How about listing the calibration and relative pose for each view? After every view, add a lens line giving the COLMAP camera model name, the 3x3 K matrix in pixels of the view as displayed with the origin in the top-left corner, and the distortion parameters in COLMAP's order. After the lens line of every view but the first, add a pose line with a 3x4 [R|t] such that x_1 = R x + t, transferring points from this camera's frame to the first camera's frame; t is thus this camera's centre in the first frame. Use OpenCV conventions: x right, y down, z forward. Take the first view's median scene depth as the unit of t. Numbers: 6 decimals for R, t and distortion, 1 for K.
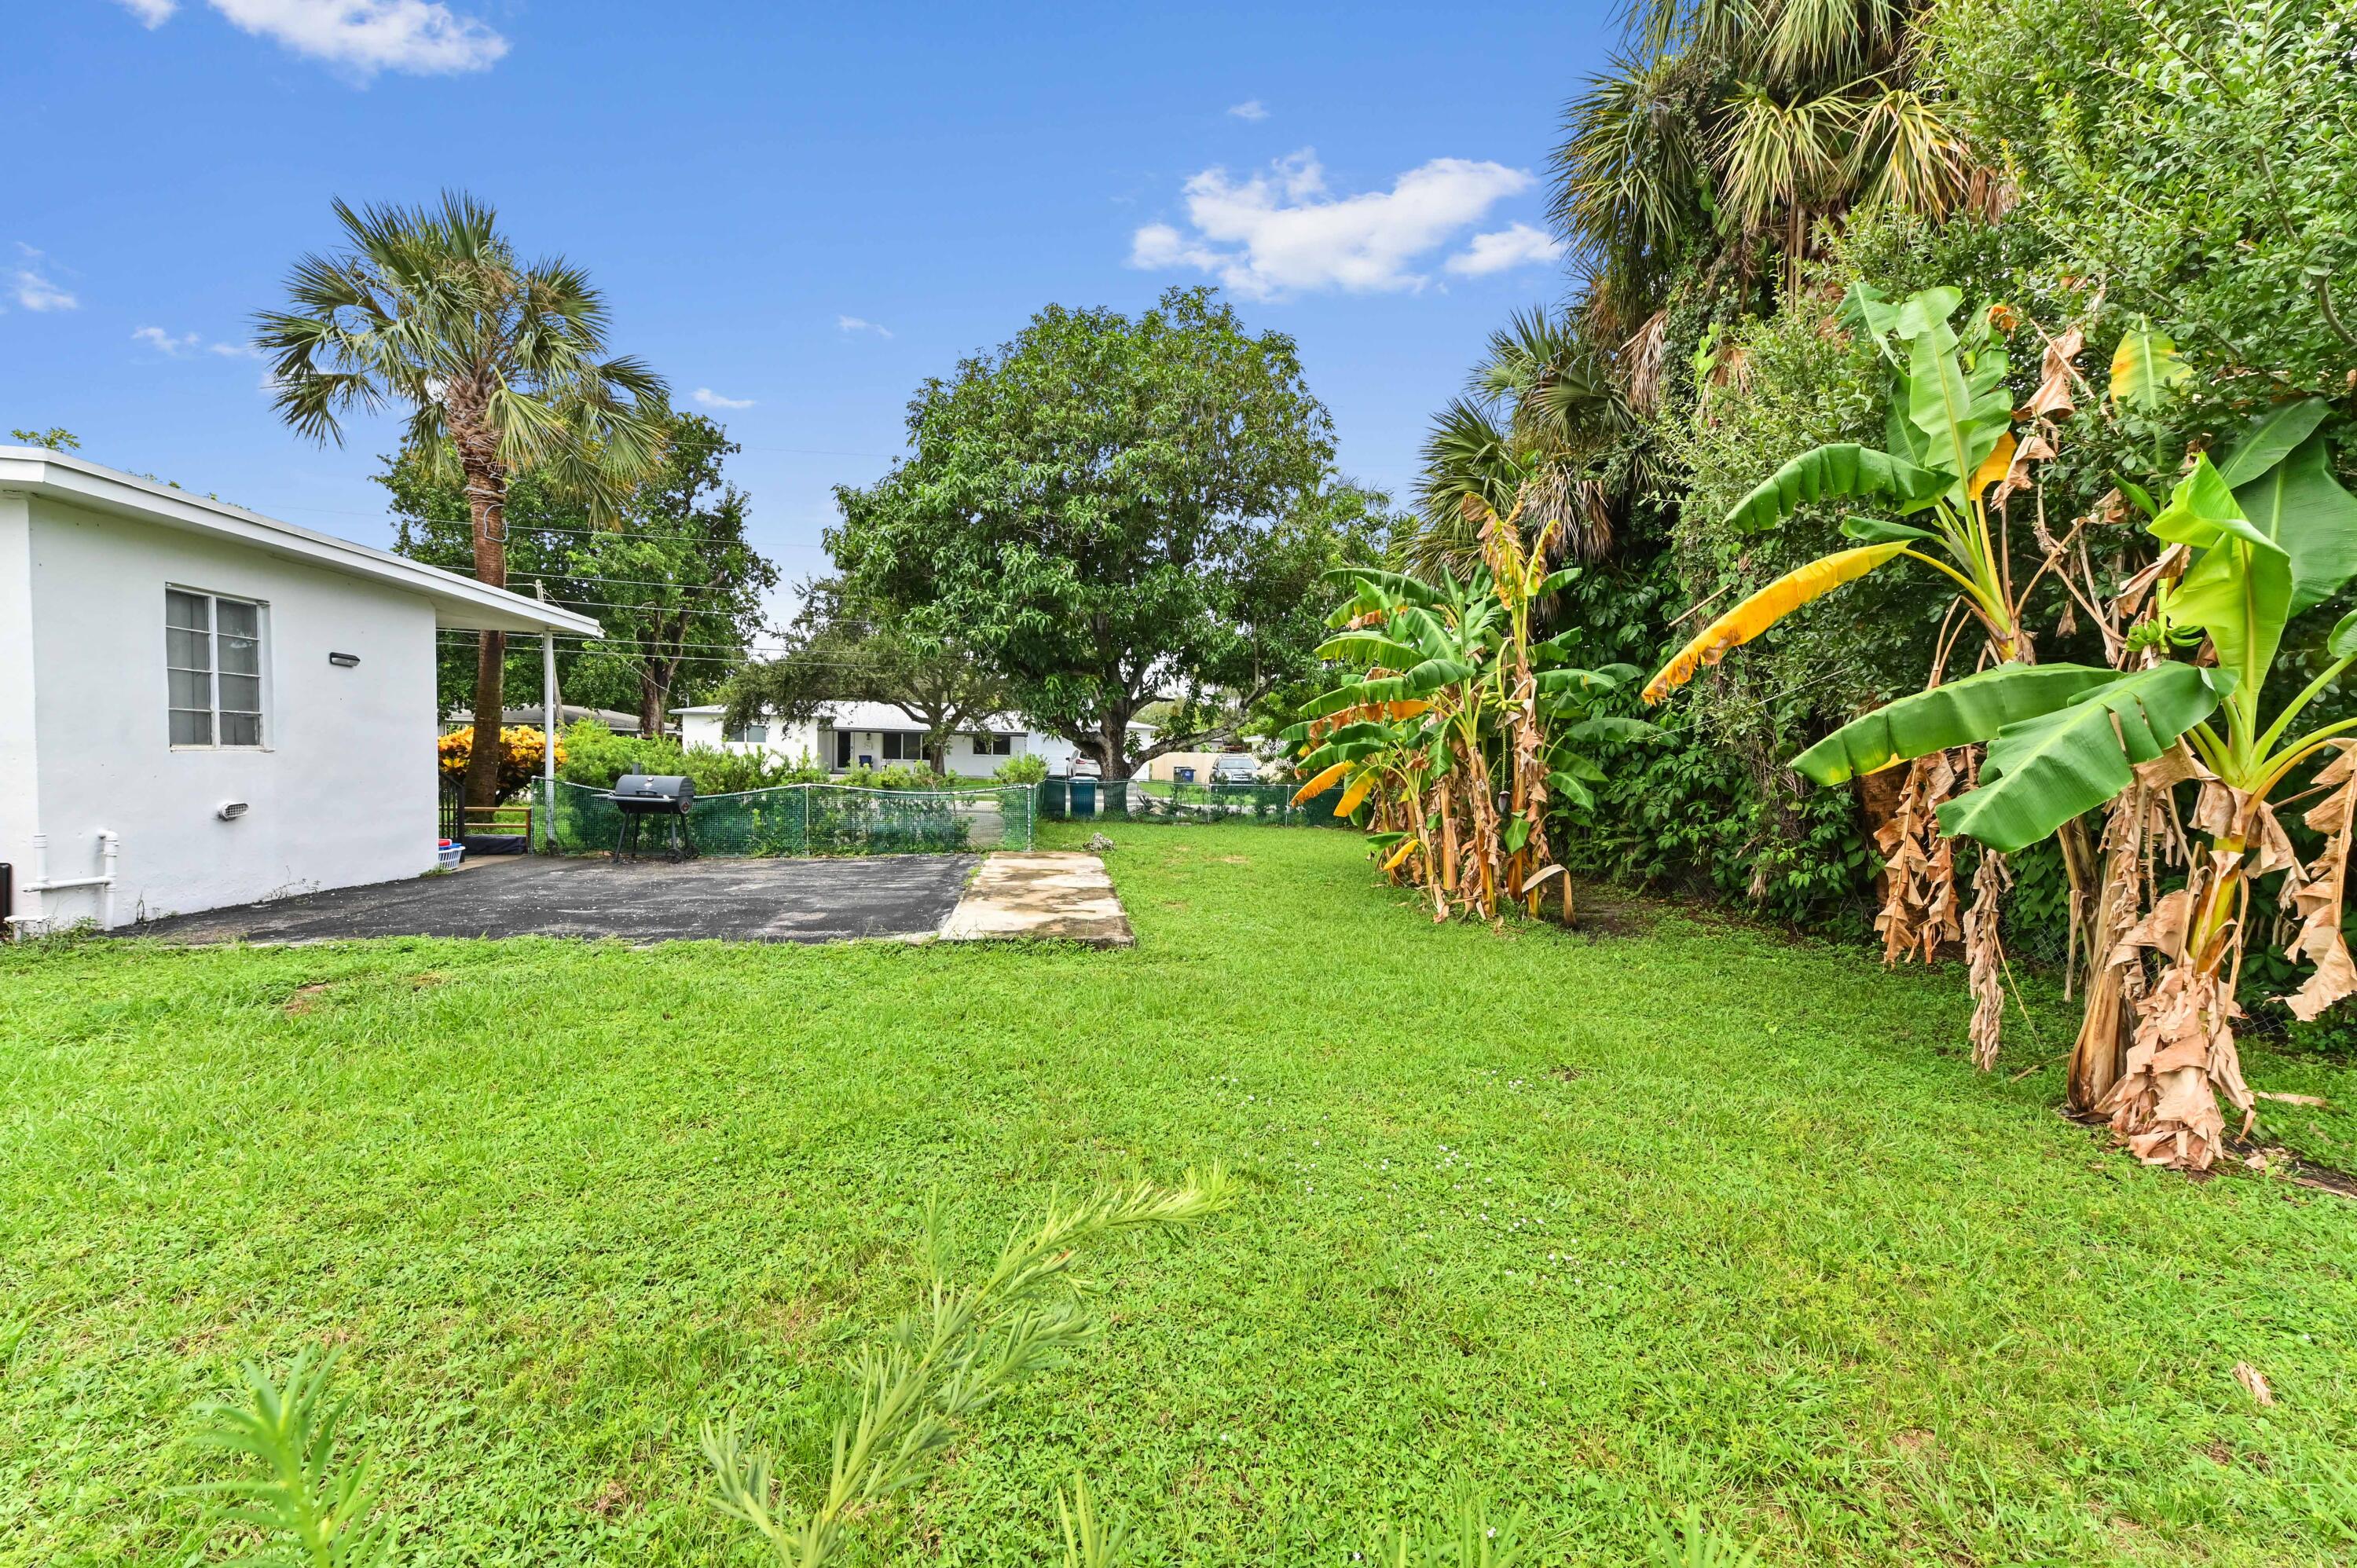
lens RADIAL K [[923.9, 0, 1177.2], [0, 923.9, 792.9], [0, 0, 1]] dist [0.021602, -0.000692]
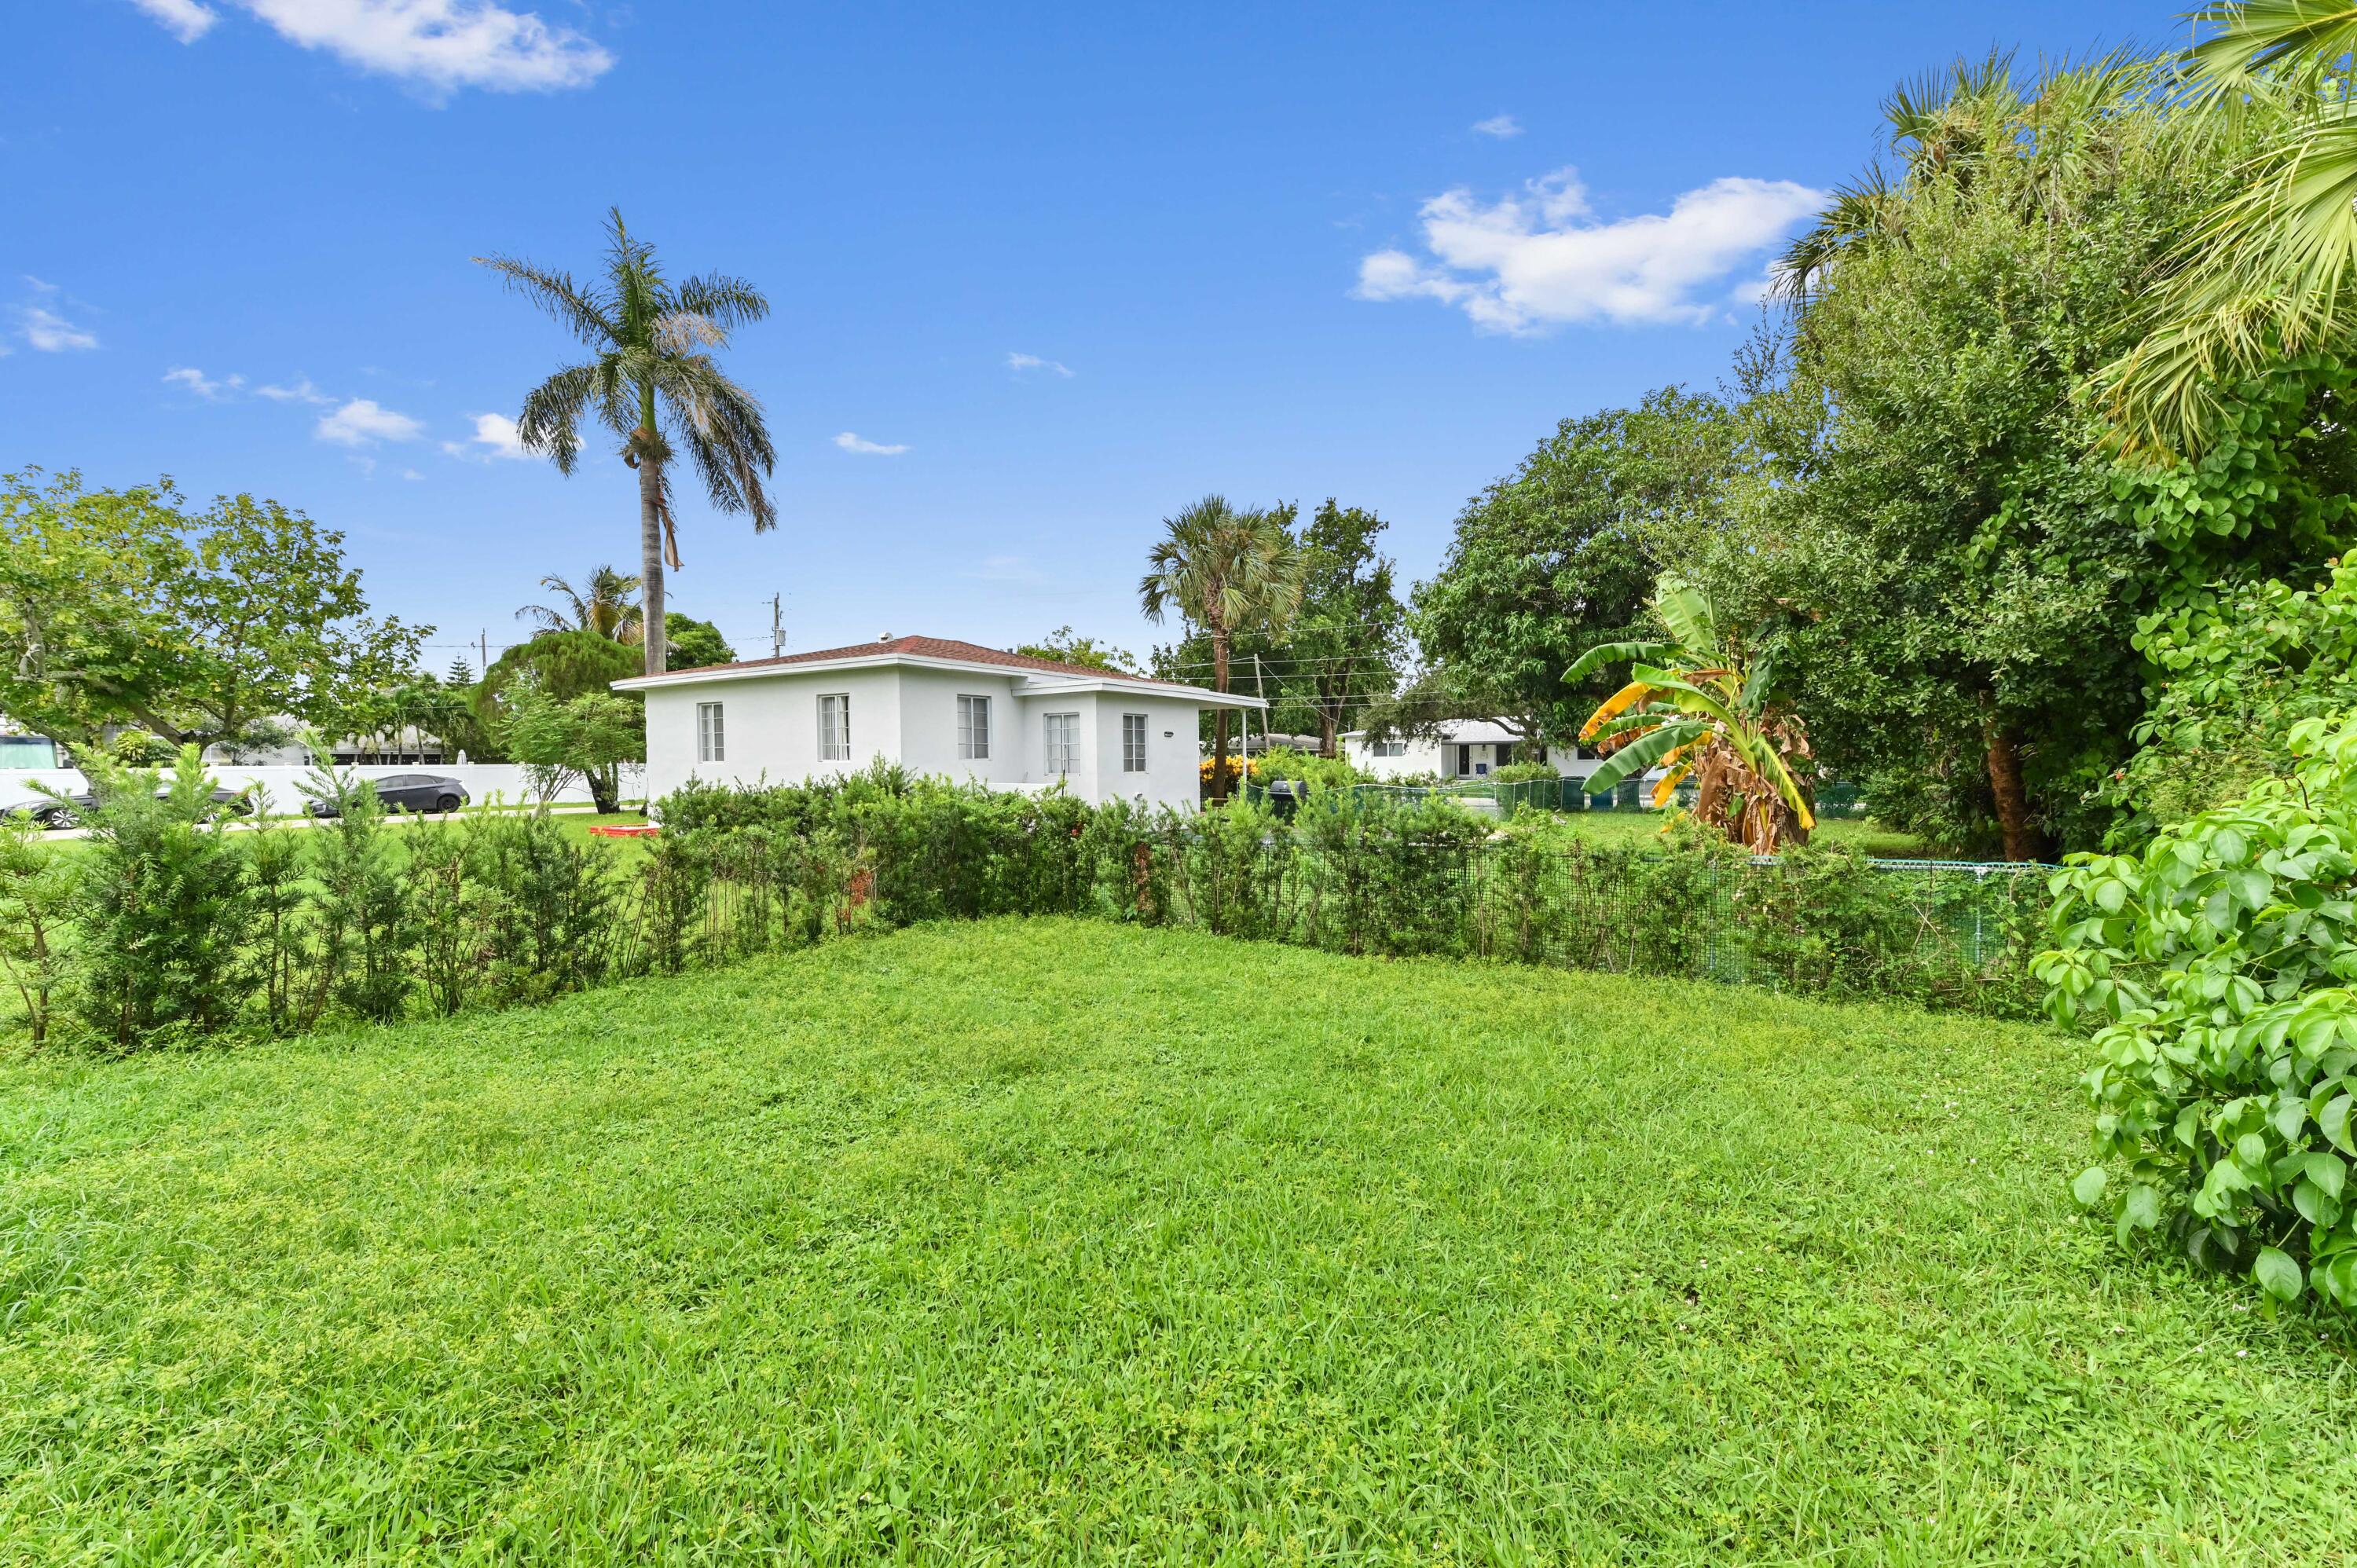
lens RADIAL K [[923.9, 0, 1178.7], [0, 923.9, 791.6], [0, 0, 1]] dist [0.021602, -0.000692]
pose [[0.764013, -0.009081, -0.645137, 0.326918], [0.003534, 0.999945, -0.009890, 0.013859], [0.645191, 0.005276, 0.764003, -0.393145]]
